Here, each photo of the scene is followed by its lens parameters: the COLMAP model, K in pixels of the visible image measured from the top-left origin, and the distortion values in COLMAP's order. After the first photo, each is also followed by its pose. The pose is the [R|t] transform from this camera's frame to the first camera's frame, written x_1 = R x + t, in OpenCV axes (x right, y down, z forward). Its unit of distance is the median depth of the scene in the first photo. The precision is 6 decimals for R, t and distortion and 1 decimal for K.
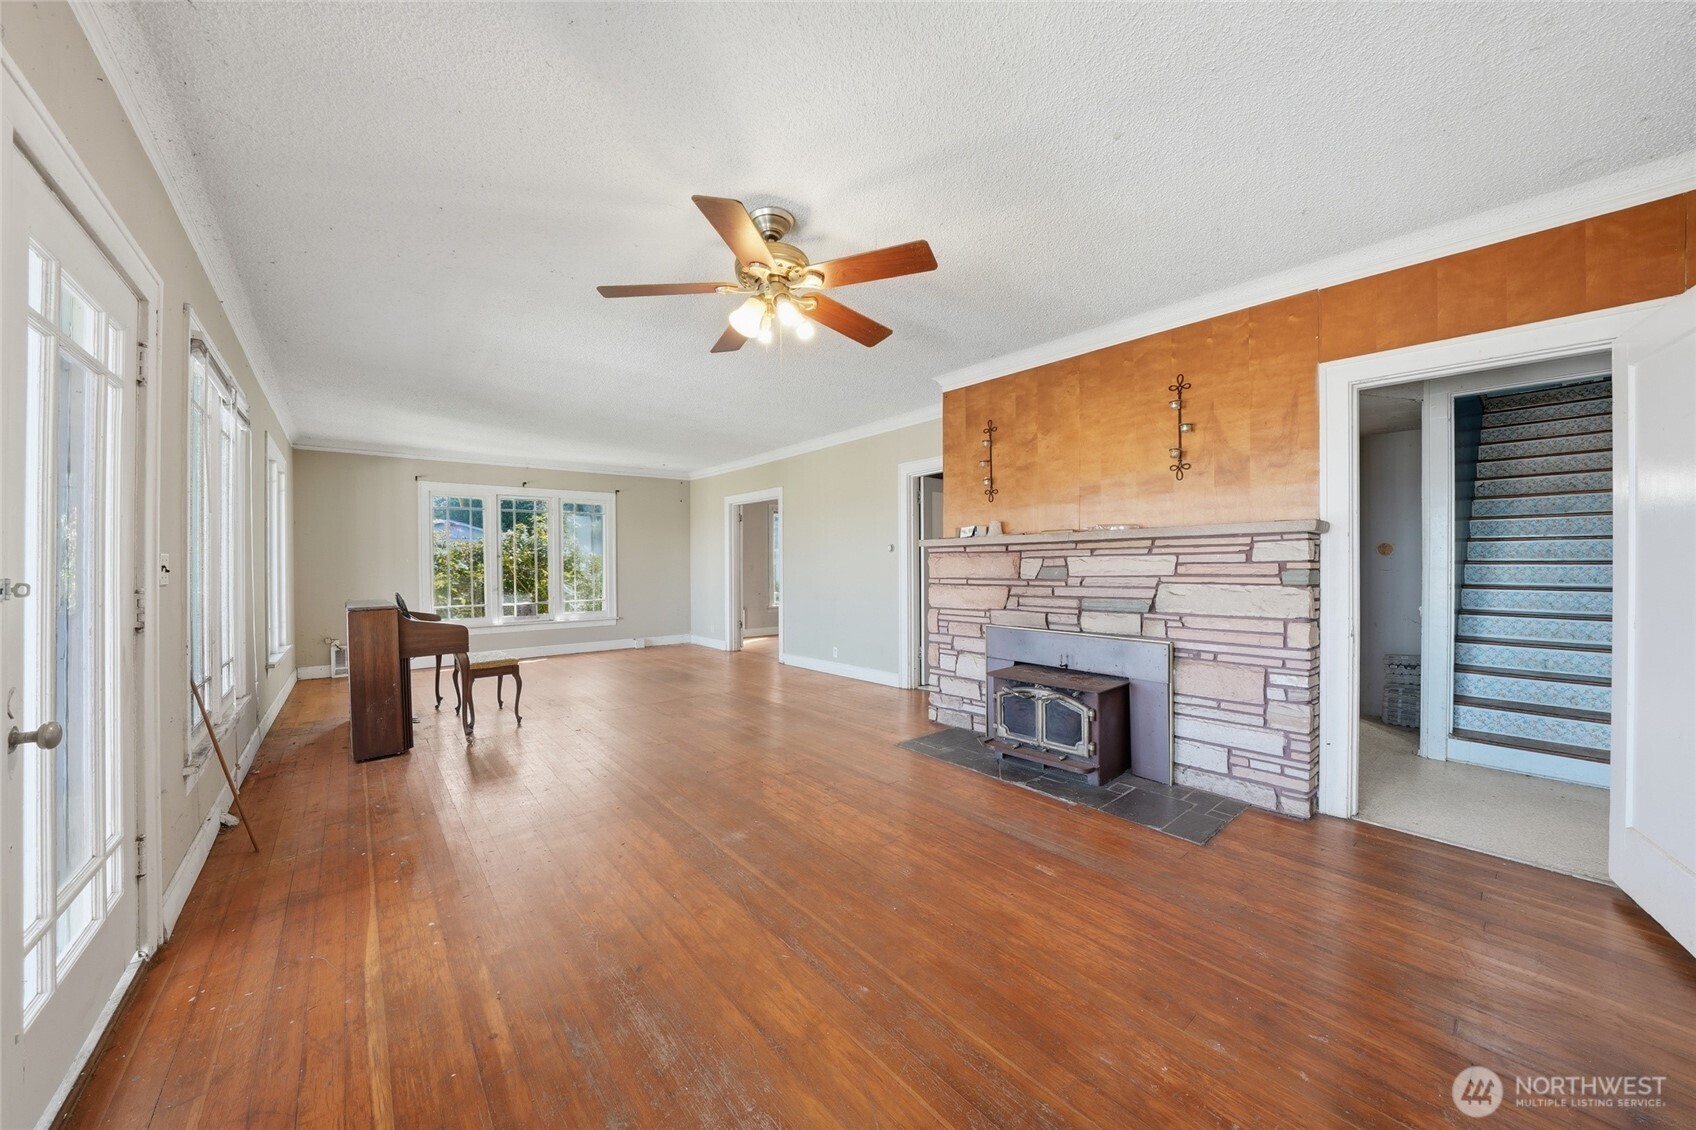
lens RADIAL K [[593.5, 0, 854.4], [0, 593.5, 564.1], [0, 0, 1]] dist [-0.001059, 0.000075]
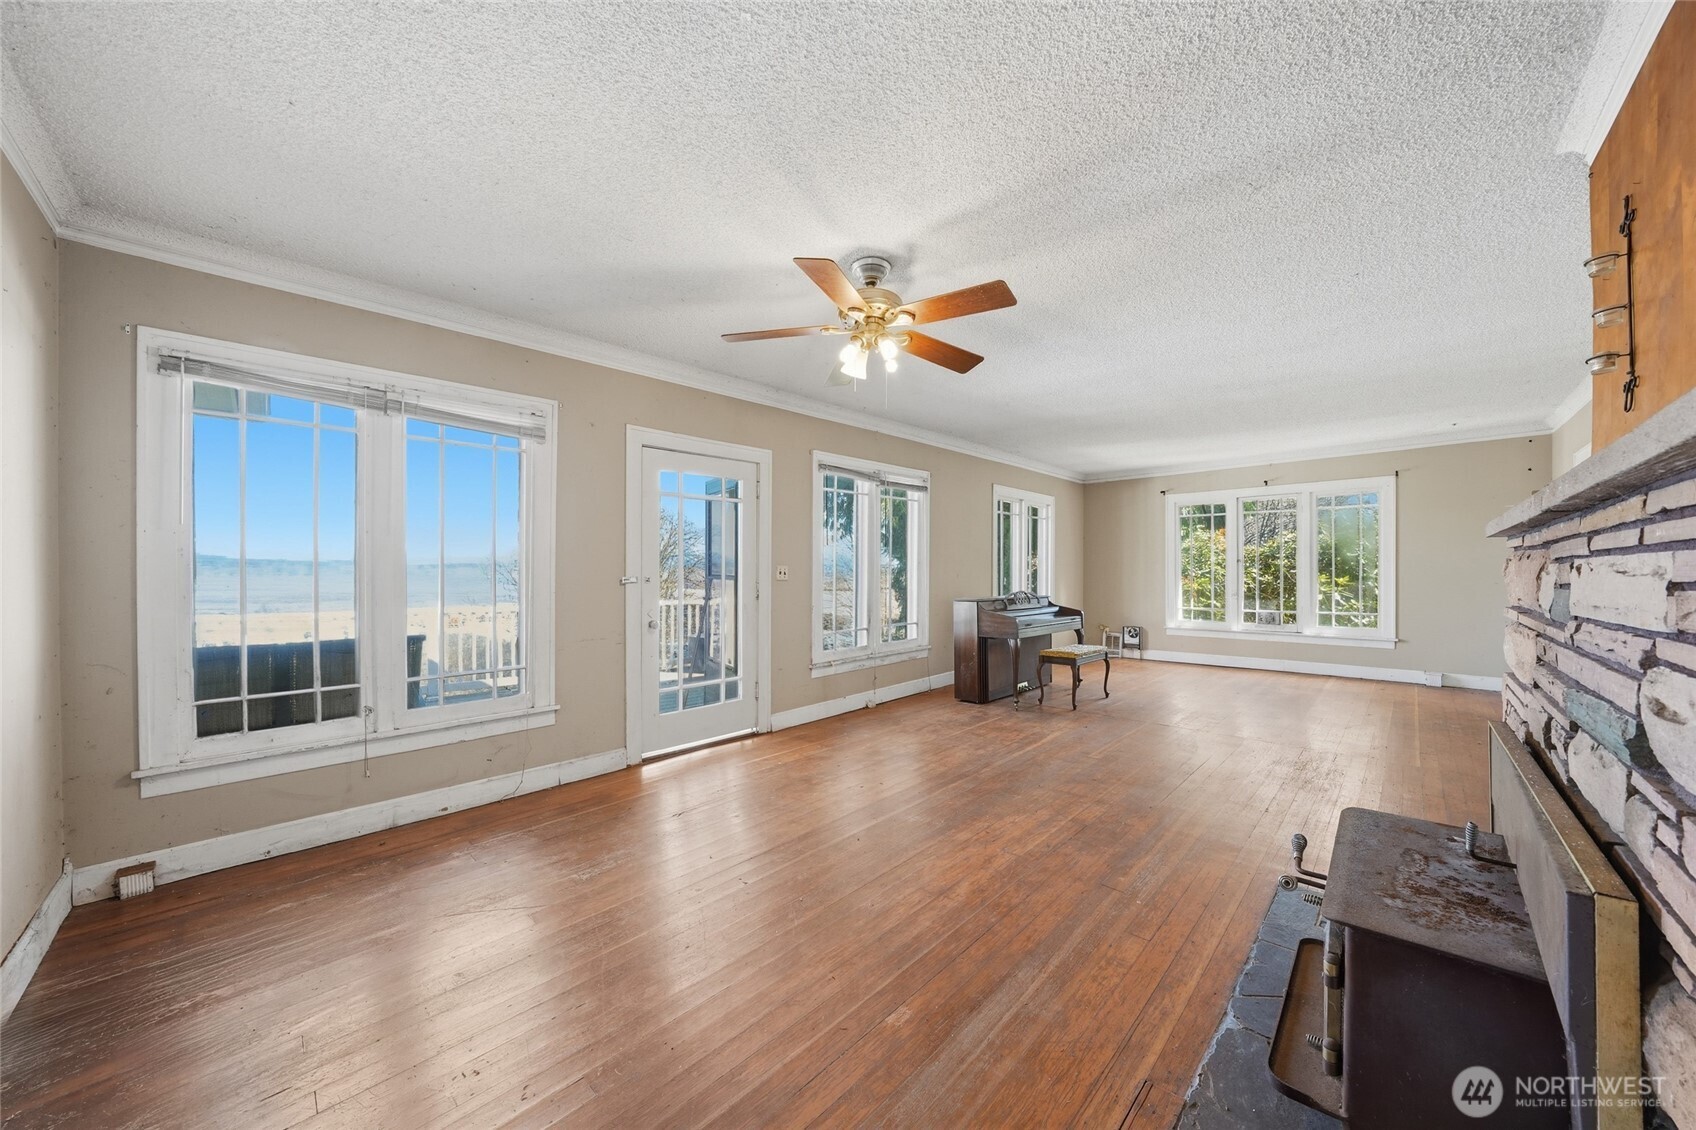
lens RADIAL K [[593.5, 0, 853.8], [0, 593.5, 569.3], [0, 0, 1]] dist [-0.001059, 0.000075]
pose [[0.114410, 0.004233, -0.993425, 0.316028], [0.001834, 0.999988, 0.004472, -0.004735], [0.993432, -0.002333, 0.114401, 0.271678]]
